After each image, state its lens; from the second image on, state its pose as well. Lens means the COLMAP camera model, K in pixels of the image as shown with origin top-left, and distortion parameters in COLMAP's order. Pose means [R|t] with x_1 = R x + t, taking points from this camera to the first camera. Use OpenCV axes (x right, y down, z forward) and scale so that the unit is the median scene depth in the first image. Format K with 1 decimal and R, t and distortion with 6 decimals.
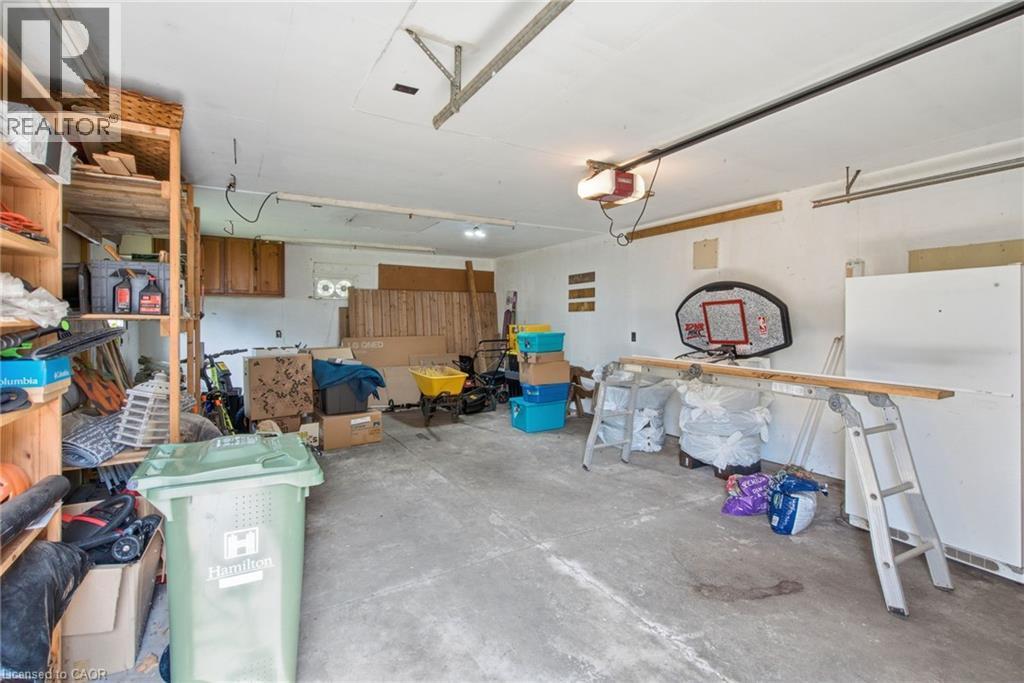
lens RADIAL K [[477.1, 0, 512.0], [0, 477.1, 341.5], [0, 0, 1]] dist [-0.002533, -0.000486]
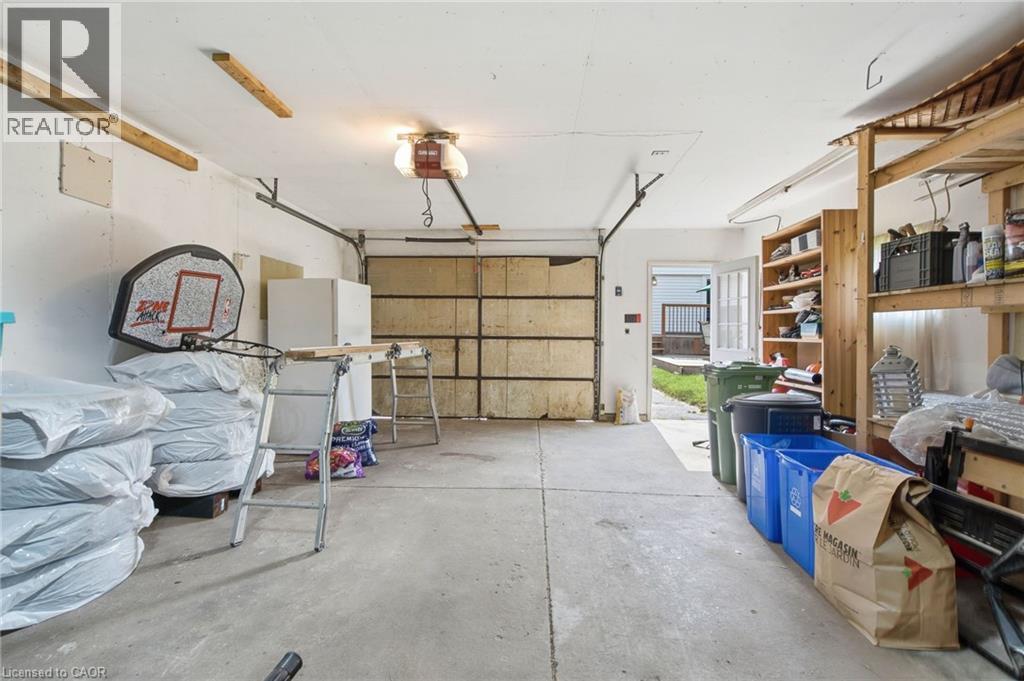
lens RADIAL K [[473.6, 0, 512.2], [0, 473.6, 329.9], [0, 0, 1]] dist [0.003205, -0.000766]
pose [[-0.831912, -0.005102, 0.554884, -0.360604], [0.015467, 0.999356, 0.032377, -0.014104], [-0.554692, 0.035517, -0.831297, 1.361068]]
